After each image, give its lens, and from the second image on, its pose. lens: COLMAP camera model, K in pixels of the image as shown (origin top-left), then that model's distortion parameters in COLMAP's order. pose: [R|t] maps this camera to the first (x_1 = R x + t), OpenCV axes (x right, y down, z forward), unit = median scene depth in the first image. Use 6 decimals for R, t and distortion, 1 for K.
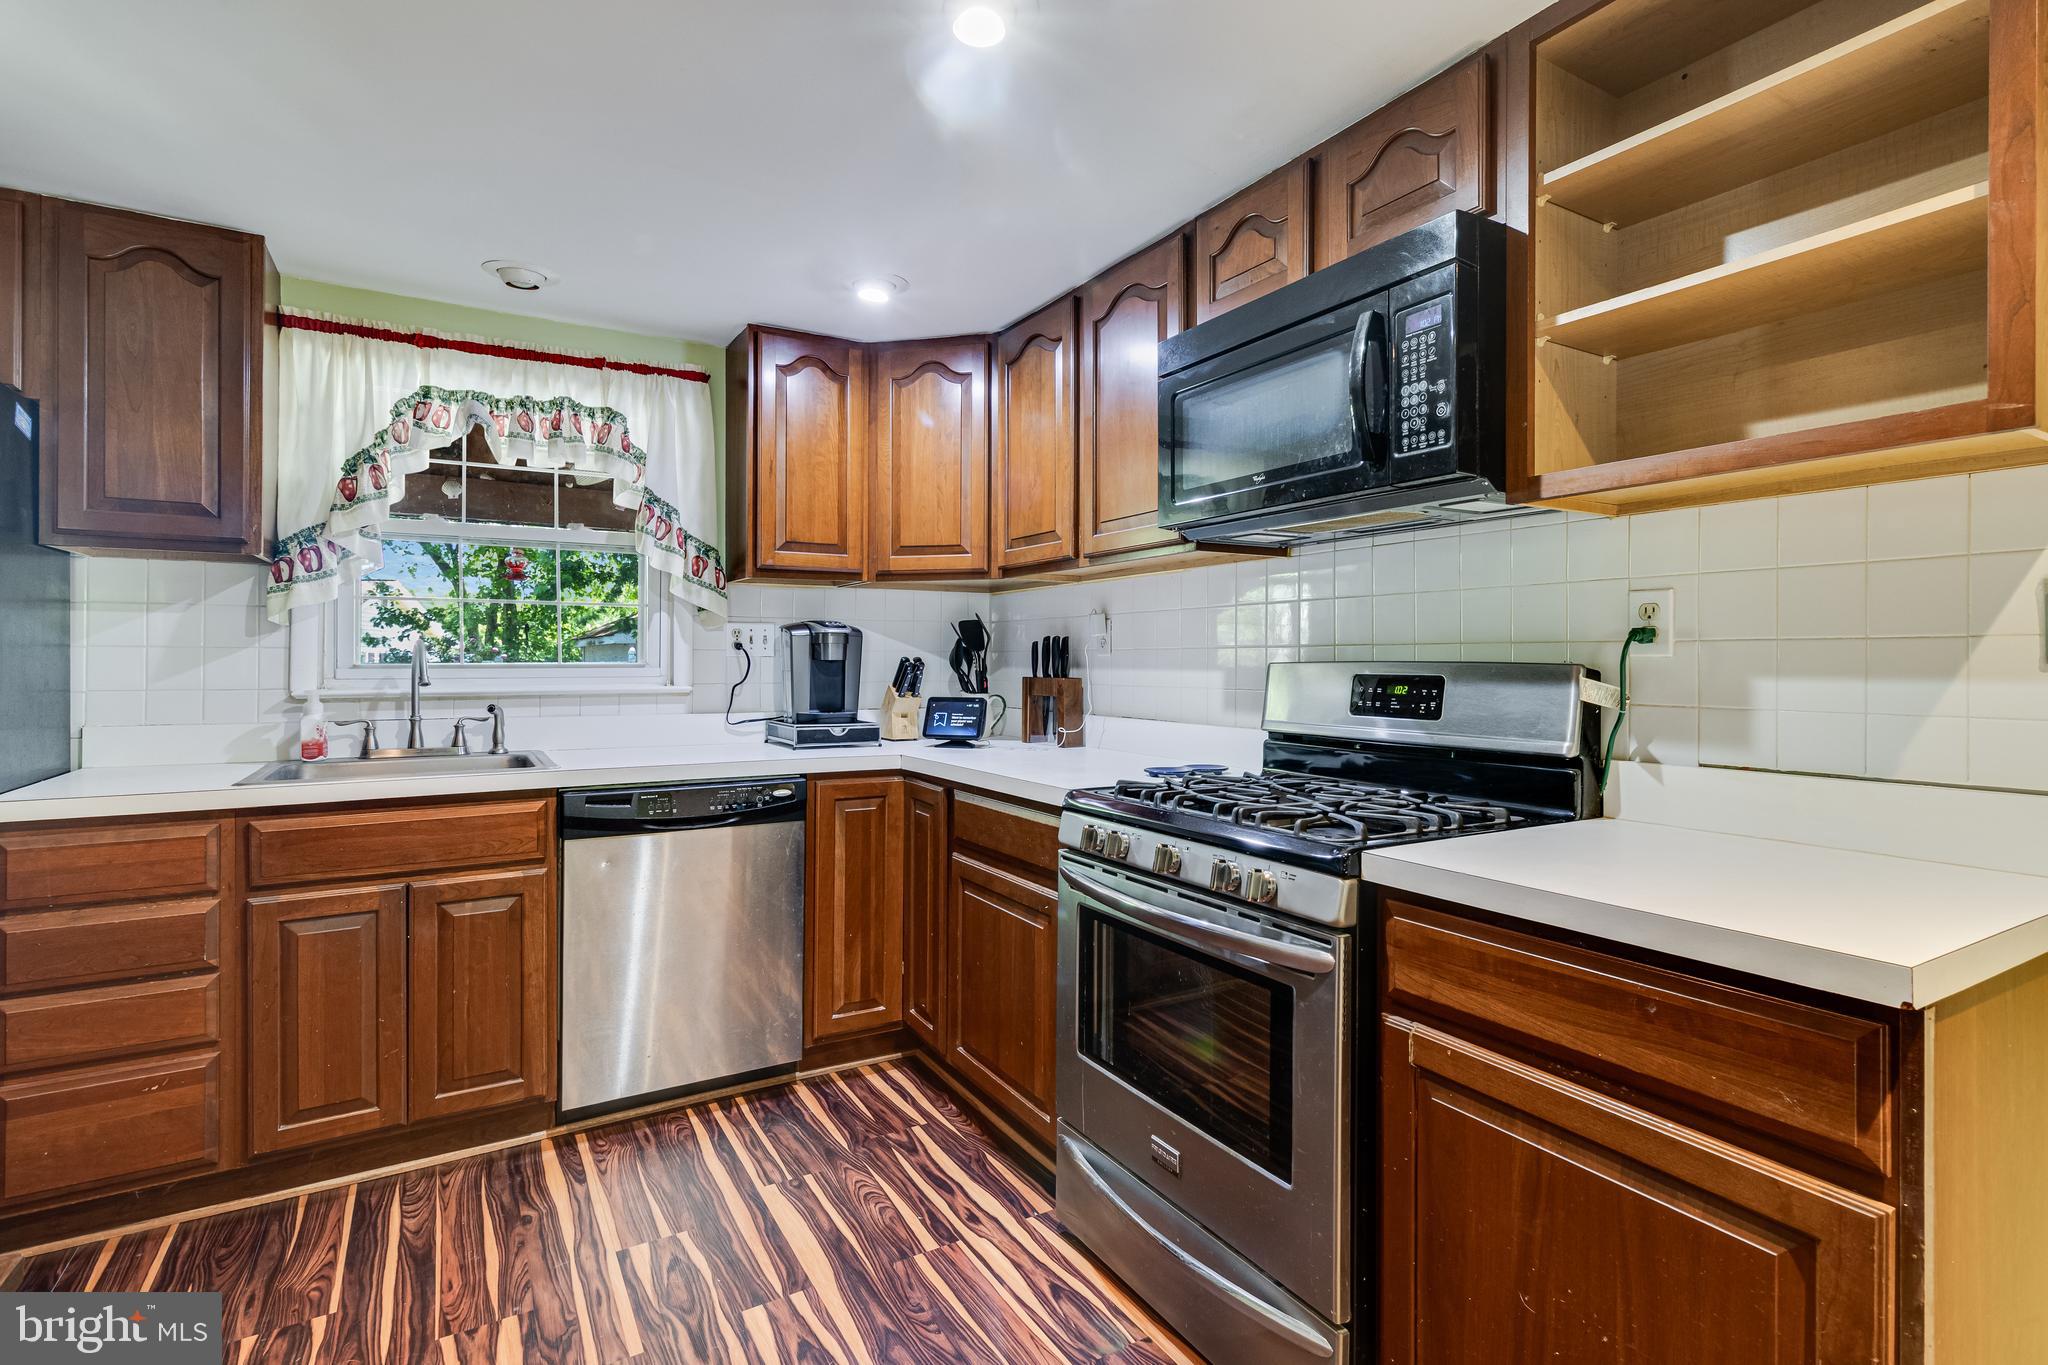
lens RADIAL K [[973.7, 0, 1077.4], [0, 973.7, 656.4], [0, 0, 1]] dist [0.001697, 0.001319]
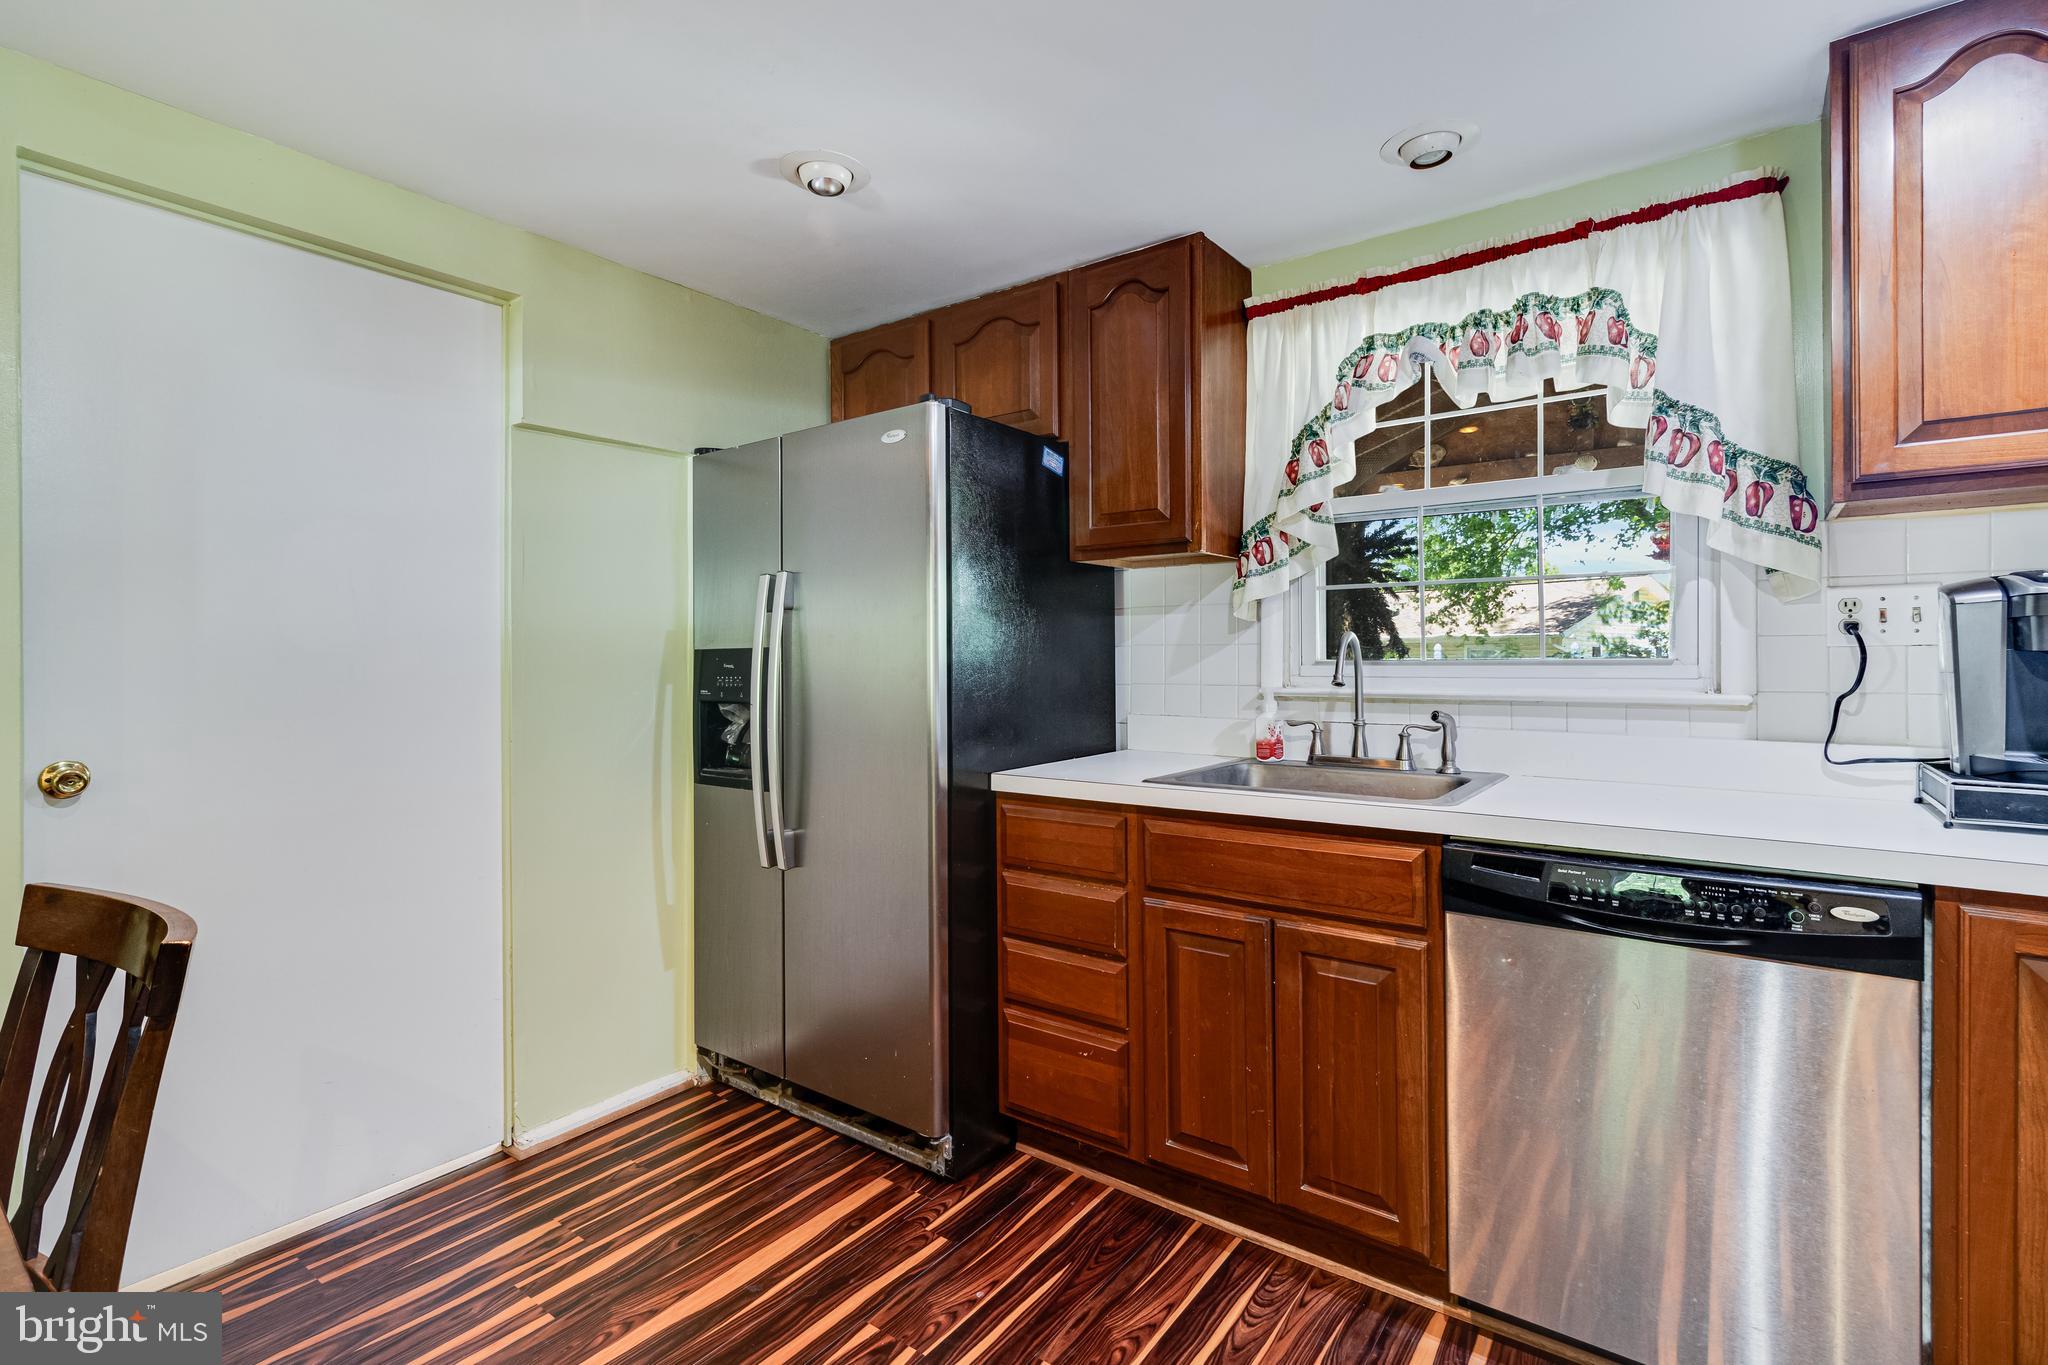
lens RADIAL K [[973.7, 0, 973.7], [0, 973.7, 657.7], [0, 0, 1]] dist [0.001697, 0.001319]
pose [[0.340189, -0.003395, -0.940351, 0.021291], [0.010225, 0.999948, 0.000089, 0.002270], [0.940301, -0.009645, 0.340206, 0.436028]]
